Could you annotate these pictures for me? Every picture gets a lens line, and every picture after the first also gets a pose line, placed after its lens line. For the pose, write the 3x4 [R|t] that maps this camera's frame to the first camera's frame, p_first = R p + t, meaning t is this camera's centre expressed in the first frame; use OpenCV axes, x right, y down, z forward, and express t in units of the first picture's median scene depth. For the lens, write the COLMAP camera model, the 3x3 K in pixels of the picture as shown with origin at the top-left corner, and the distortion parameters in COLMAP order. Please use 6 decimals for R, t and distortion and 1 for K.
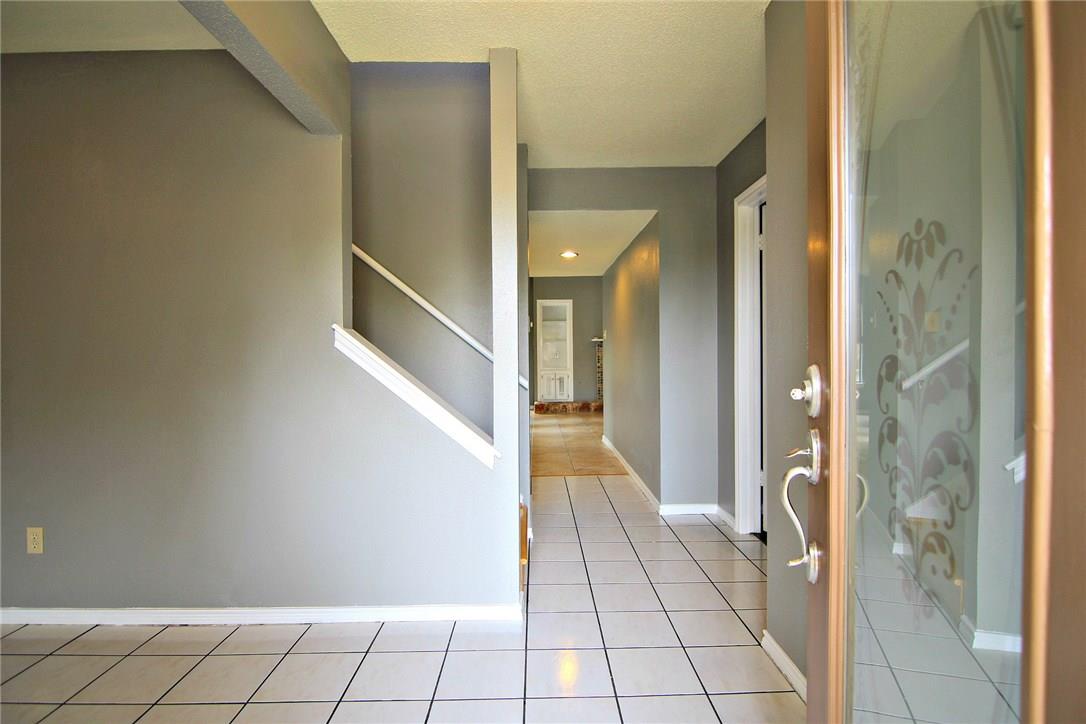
lens RADIAL K [[551.0, 0, 551.8], [0, 551.0, 363.5], [0, 0, 1]] dist [-0.012894, -0.001260]
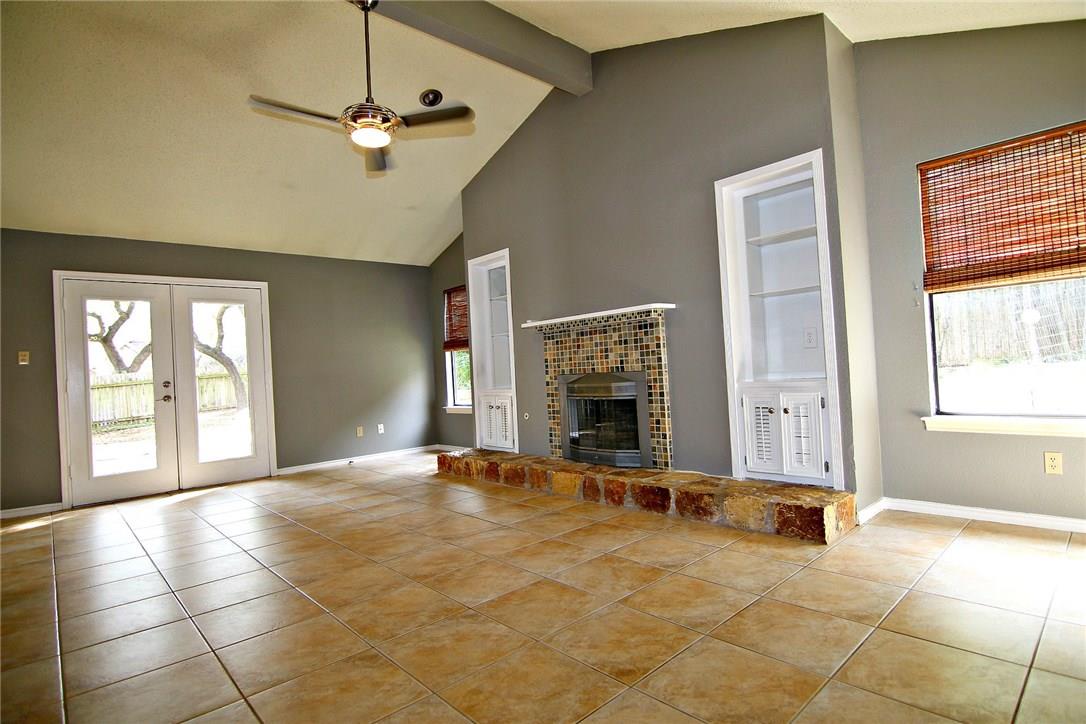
lens RADIAL K [[551.0, 0, 551.8], [0, 551.0, 363.5], [0, 0, 1]] dist [-0.012894, -0.001260]
pose [[0.662185, -0.035620, -0.748493, 0.435468], [0.035556, 0.999238, -0.016097, -0.003081], [0.748496, -0.015954, 0.662947, 0.700601]]
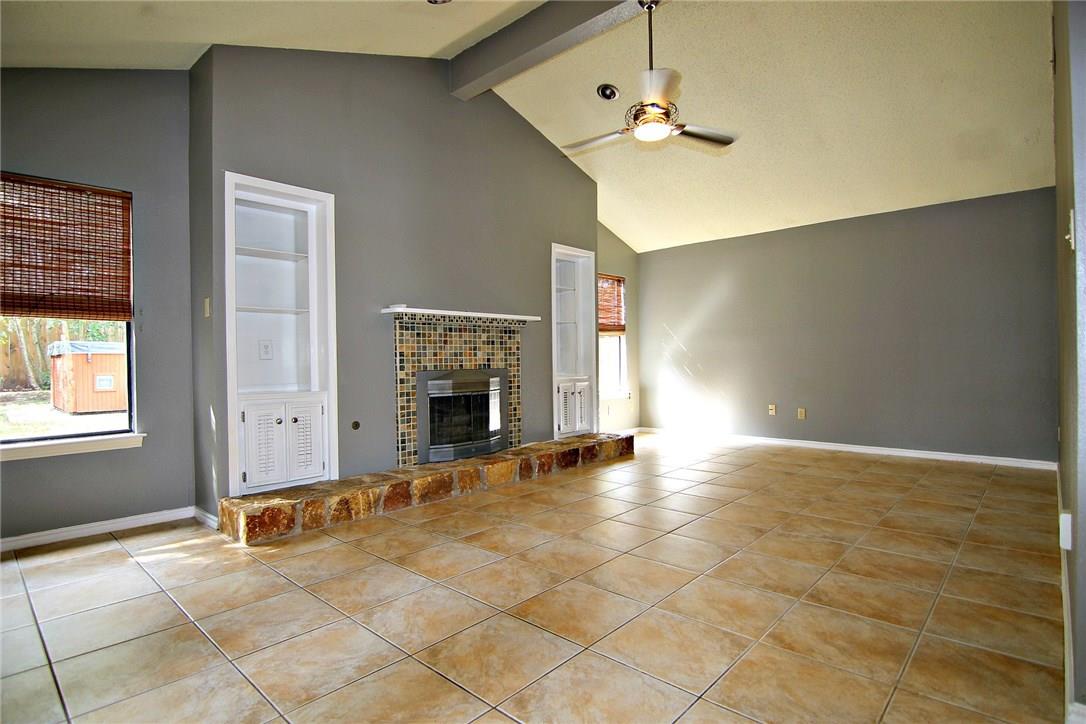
lens RADIAL K [[551.0, 0, 551.8], [0, 551.0, 363.5], [0, 0, 1]] dist [-0.012894, -0.001260]
pose [[0.689450, -0.006123, 0.724307, -0.124864], [0.022479, 0.999663, -0.012946, 0.001052], [-0.723984, 0.025208, 0.689356, 0.654877]]
